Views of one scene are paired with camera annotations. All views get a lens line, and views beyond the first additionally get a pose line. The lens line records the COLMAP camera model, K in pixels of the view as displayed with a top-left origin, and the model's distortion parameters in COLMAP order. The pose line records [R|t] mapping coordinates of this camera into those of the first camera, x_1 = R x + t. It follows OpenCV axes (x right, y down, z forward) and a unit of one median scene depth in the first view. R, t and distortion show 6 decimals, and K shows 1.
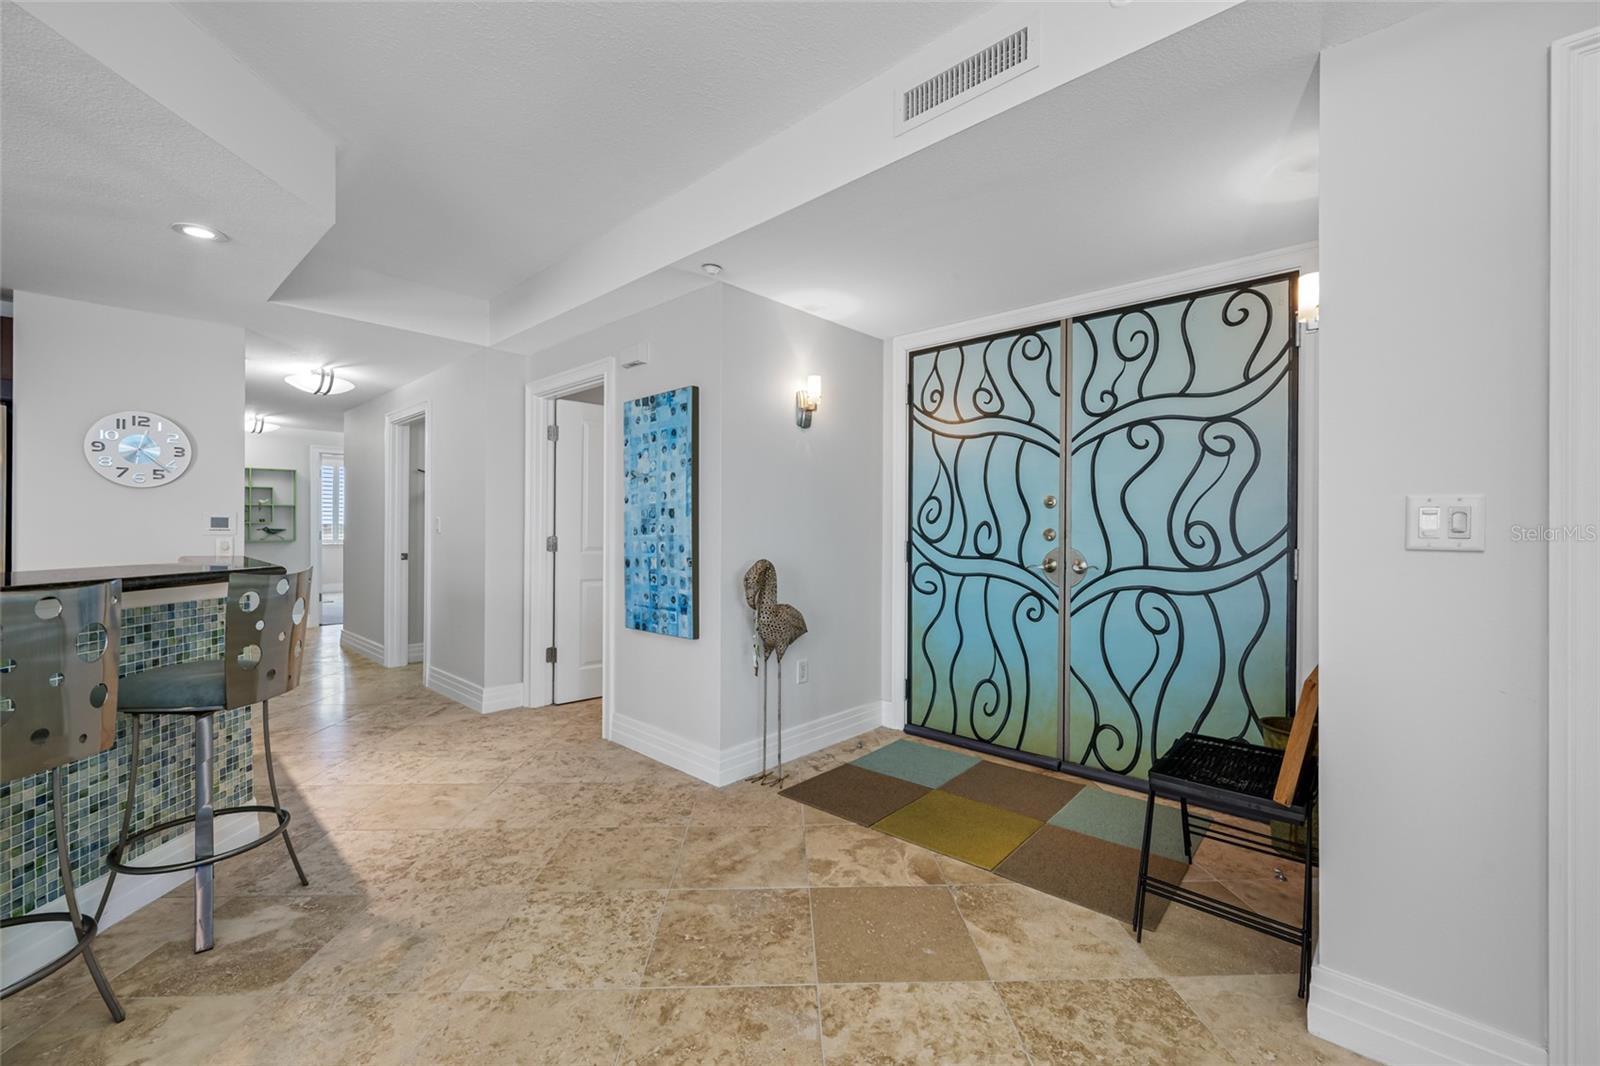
lens RADIAL K [[659.6, 0, 802.4], [0, 659.6, 530.3], [0, 0, 1]] dist [-0.001079, -0.000115]
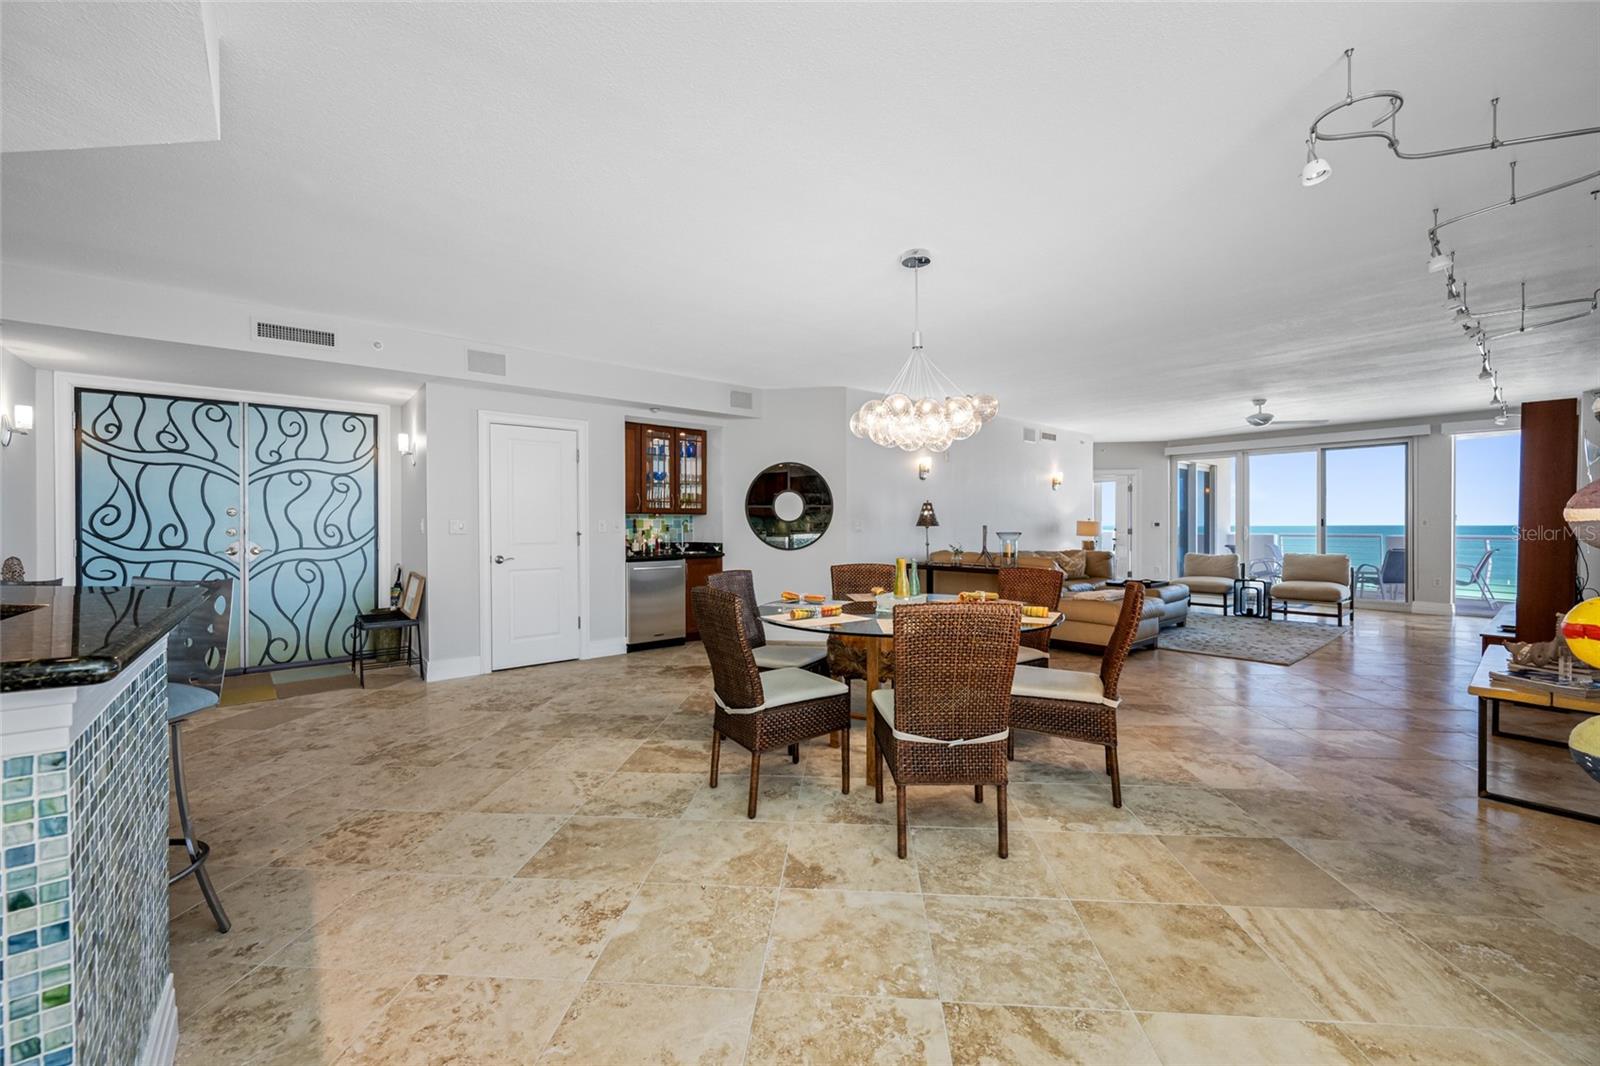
lens RADIAL K [[629.6, 0, 801.7], [0, 629.6, 525.2], [0, 0, 1]] dist [-0.001517, 0.000297]
pose [[0.118796, -0.007749, 0.992888, -1.038689], [0.004667, 0.999963, 0.007245, -0.015895], [-0.992908, 0.003773, 0.118828, -0.603159]]
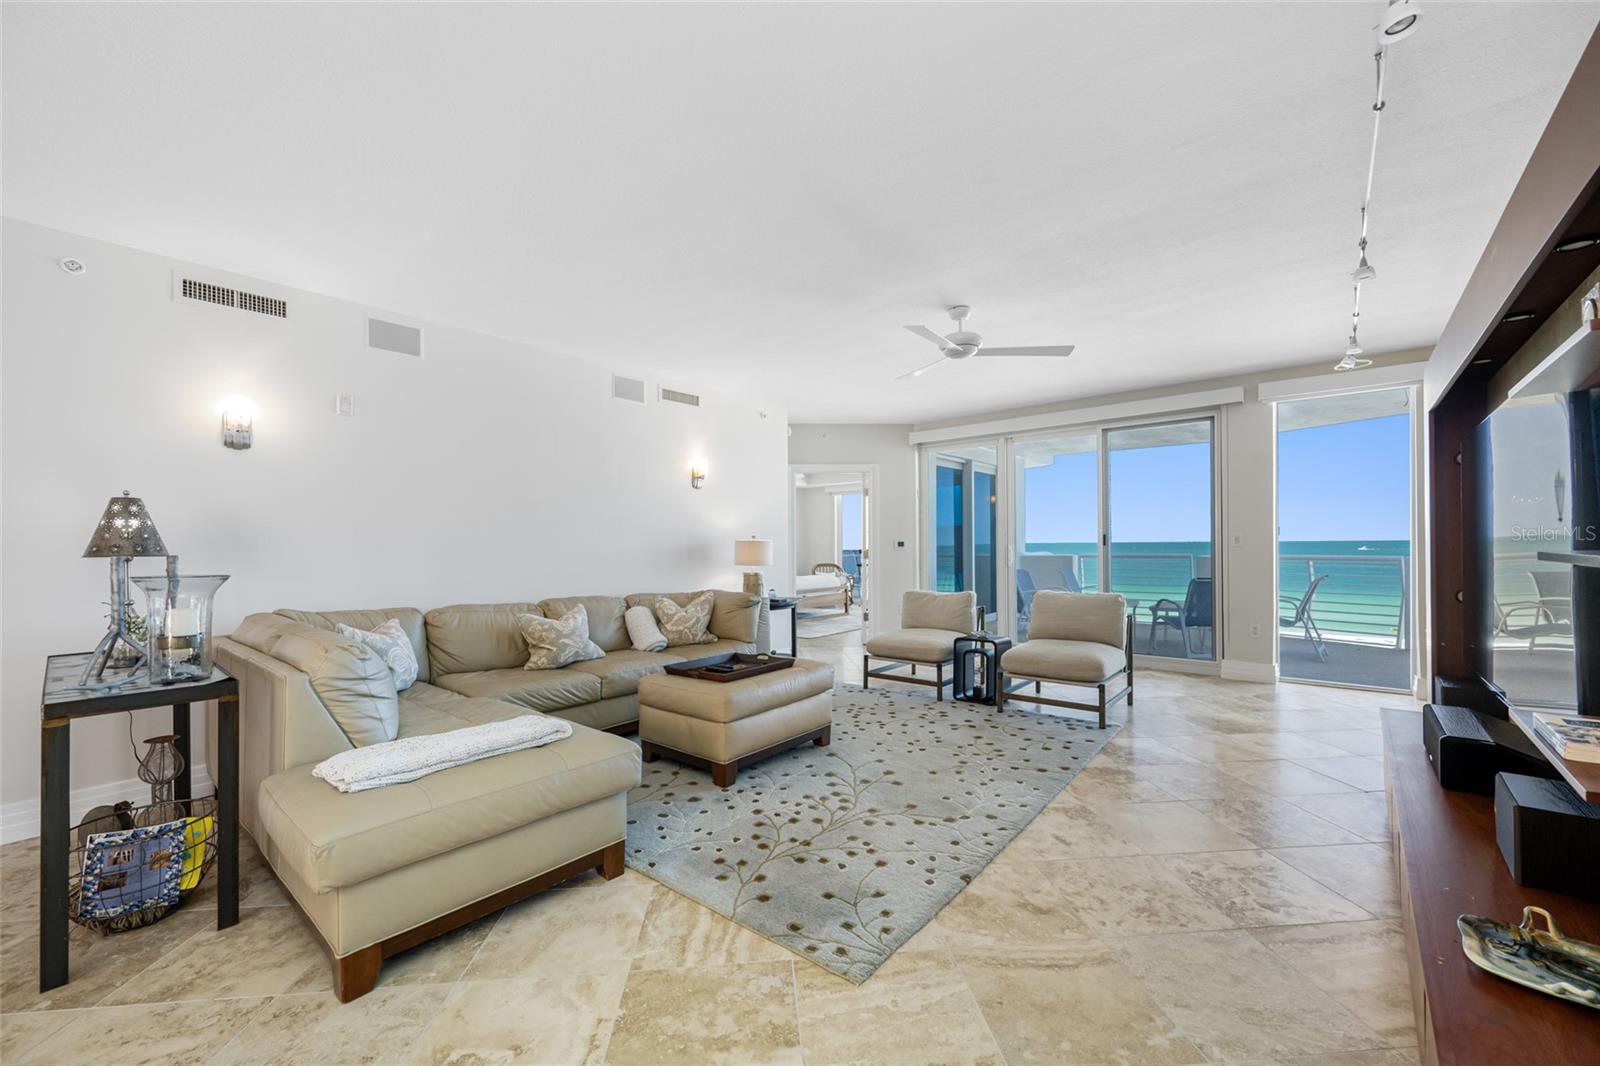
lens RADIAL K [[631.5, 0, 798.6], [0, 631.5, 540.5], [0, 0, 1]] dist [0.001109, -0.000077]
pose [[-0.047945, -0.000855, 0.998850, 0.249307], [0.012179, 0.999925, 0.001441, -0.006421], [-0.998776, 0.012234, -0.047931, -1.625250]]
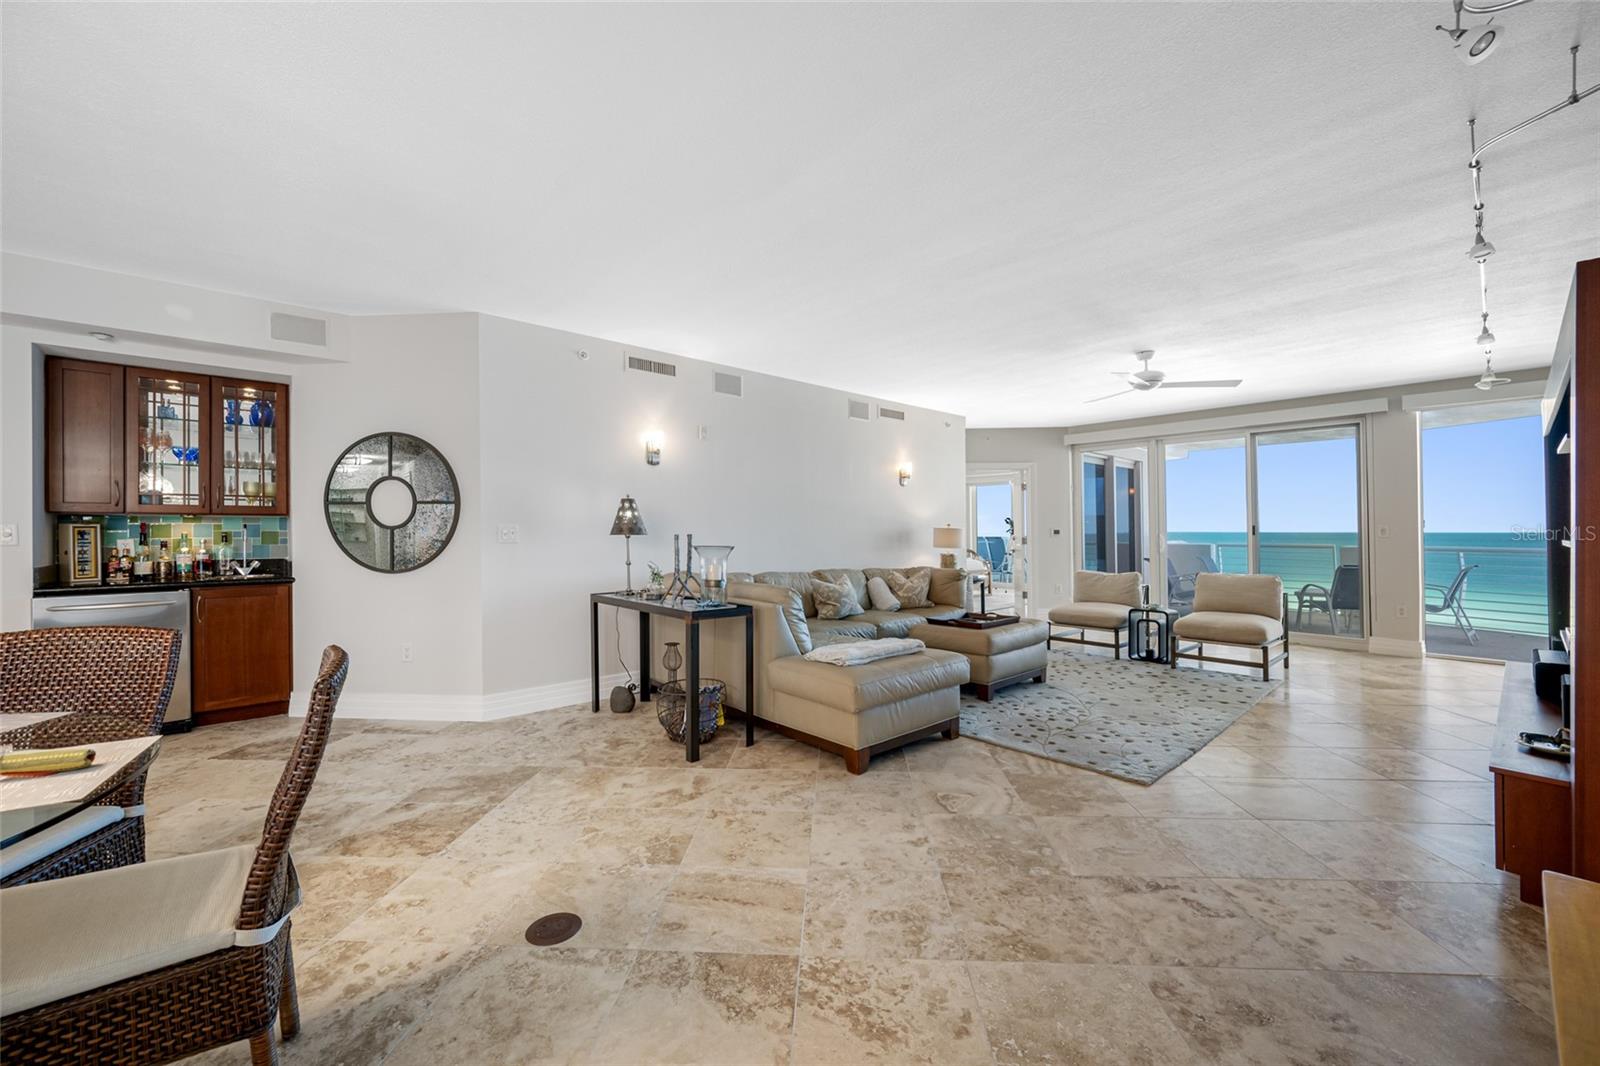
lens RADIAL K [[633.0, 0, 802.1], [0, 633.0, 513.2], [0, 0, 1]] dist [-0.000950, -0.000227]
pose [[0.085797, 0.020598, 0.996100, -0.208516], [0.002332, 0.999779, -0.020875, -0.011775], [-0.996310, 0.004114, 0.085730, -1.264668]]
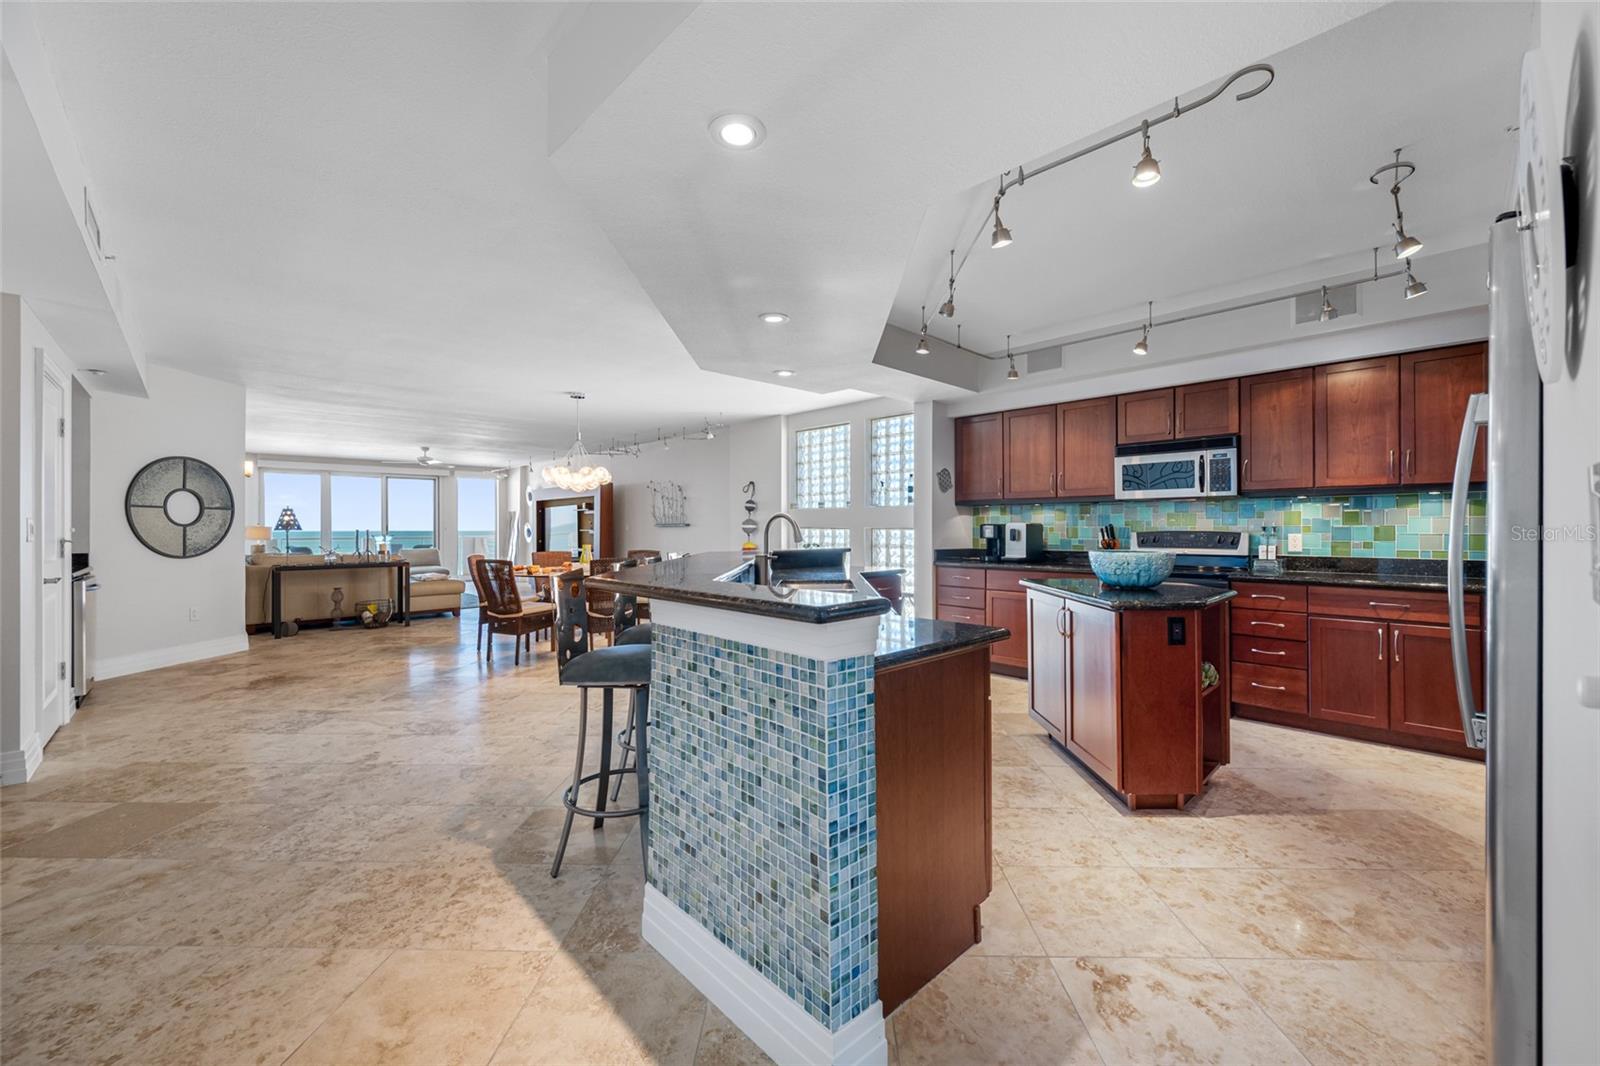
lens RADIAL K [[629.6, 0, 801.7], [0, 629.6, 525.2], [0, 0, 1]] dist [-0.001517, 0.000297]
pose [[-0.998356, -0.004206, 0.057170, -0.833033], [-0.004507, 0.999977, -0.005129, -0.010375], [-0.057147, -0.005378, -0.998351, 1.370202]]
